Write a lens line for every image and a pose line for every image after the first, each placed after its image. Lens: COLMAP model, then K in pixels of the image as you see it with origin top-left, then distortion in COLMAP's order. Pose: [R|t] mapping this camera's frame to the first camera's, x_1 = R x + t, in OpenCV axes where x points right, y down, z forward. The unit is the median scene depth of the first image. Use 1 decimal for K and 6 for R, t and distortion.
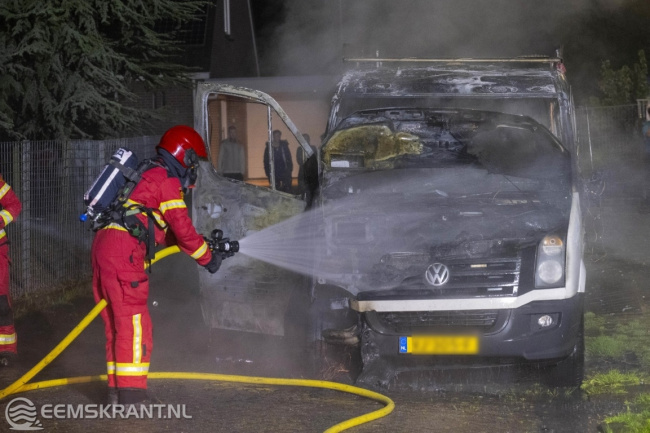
lens RADIAL K [[2417.5, 0, 325.0], [0, 2417.5, 216.4], [0, 0, 1]] dist [-0.272834, 0.000000]
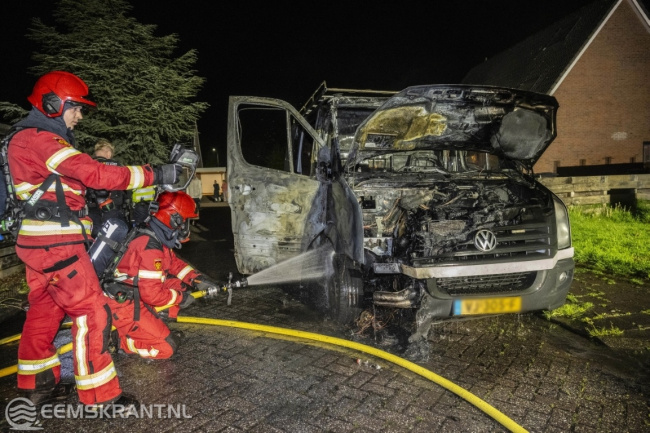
lens RADIAL K [[440.1, 0, 320.3], [0, 440.1, 215.9], [0, 0, 1]] dist [-0.012867, -0.002811]
pose [[0.969320, -0.023390, 0.244688, -0.070564], [0.015738, 0.999325, 0.033183, 0.005185], [-0.245299, -0.028314, 0.969034, 0.805600]]
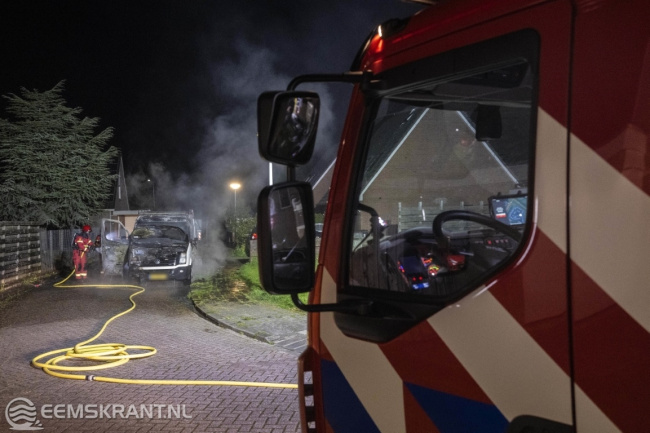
lens RADIAL K [[663.9, 0, 320.0], [0, 663.9, 217.5], [0, 0, 1]] dist [-0.013444, 0.000000]
pose [[0.969653, 0.004633, 0.244442, 0.036654], [0.005713, 0.999118, -0.041602, -0.004754], [-0.244419, 0.041736, 0.968771, -0.288517]]
